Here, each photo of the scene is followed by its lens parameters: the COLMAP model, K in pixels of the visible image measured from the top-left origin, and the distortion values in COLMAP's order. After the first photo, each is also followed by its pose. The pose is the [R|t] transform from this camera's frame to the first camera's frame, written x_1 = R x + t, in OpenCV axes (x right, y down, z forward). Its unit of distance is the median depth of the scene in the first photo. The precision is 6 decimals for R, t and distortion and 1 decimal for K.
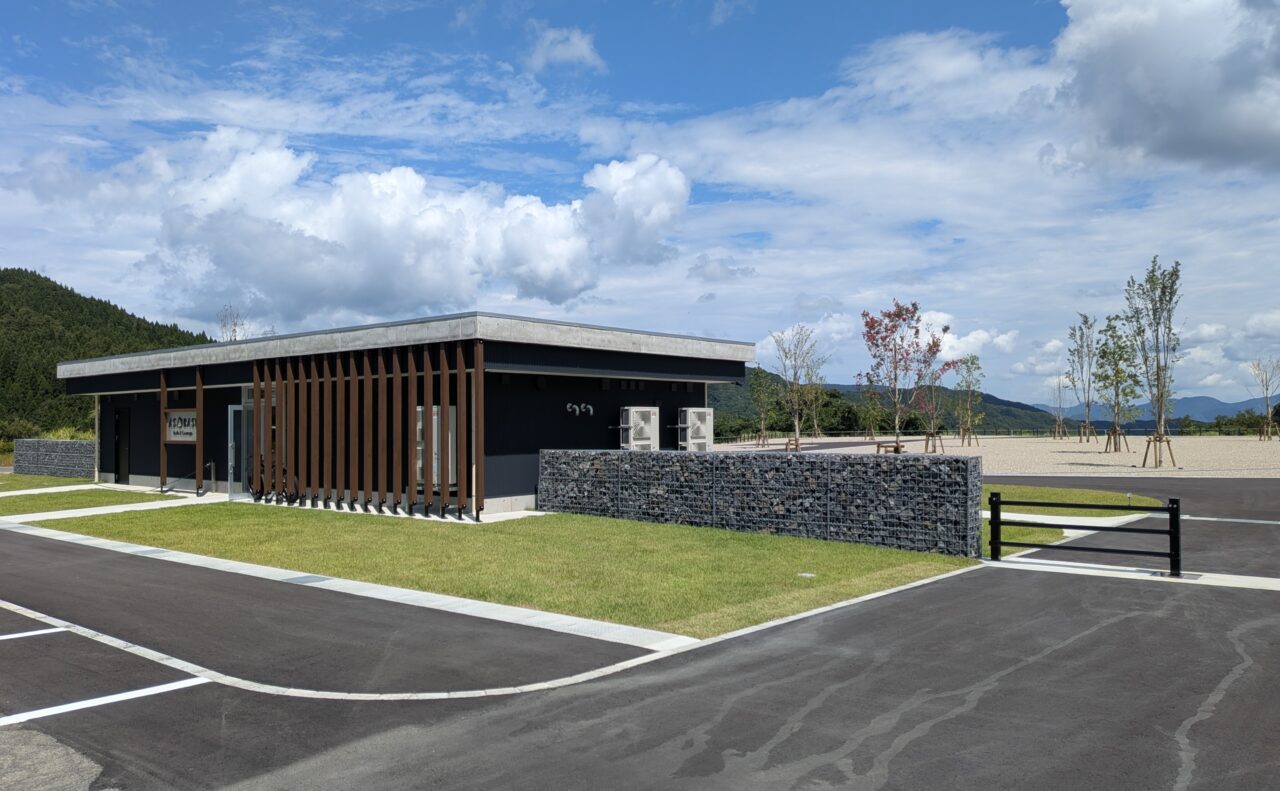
lens RADIAL K [[921.8, 0, 628.4], [0, 921.8, 400.1], [0, 0, 1]] dist [0.053031, -0.073644]
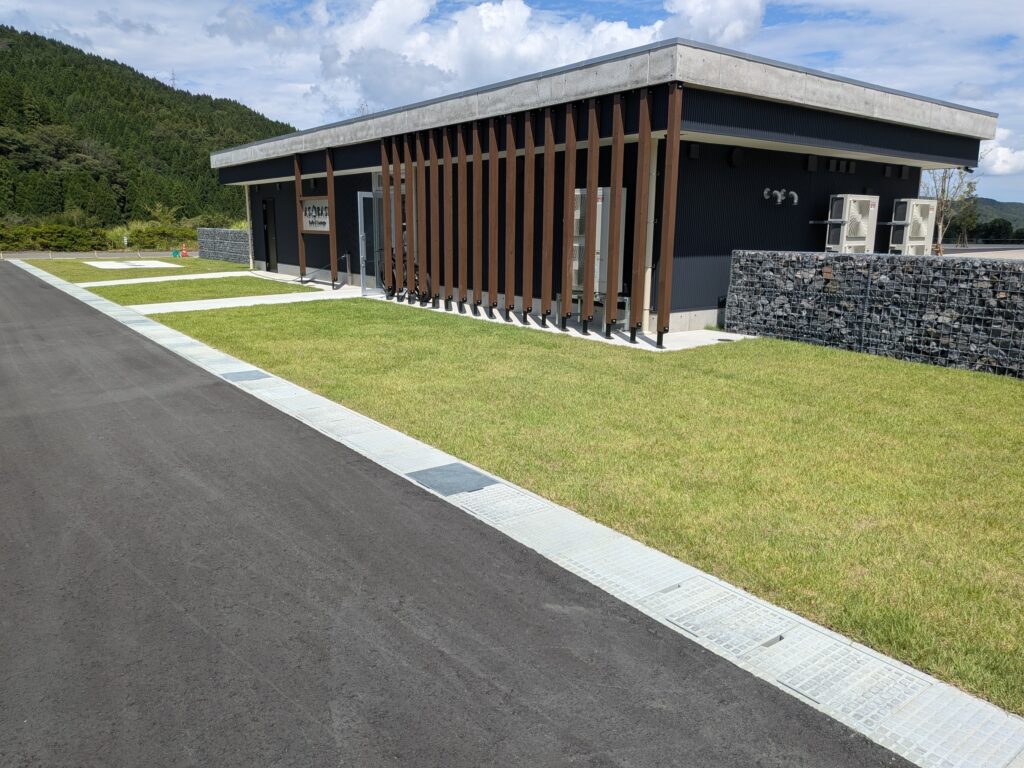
lens RADIAL K [[736.6, 0, 512.0], [0, 736.6, 384.0], [0, 0, 1]] dist [0.074684, -0.117000]
pose [[0.972296, 0.066400, -0.224124, -0.119091], [-0.012490, 0.972194, 0.233843, 0.019347], [0.233419, -0.224565, 0.946090, 0.337494]]
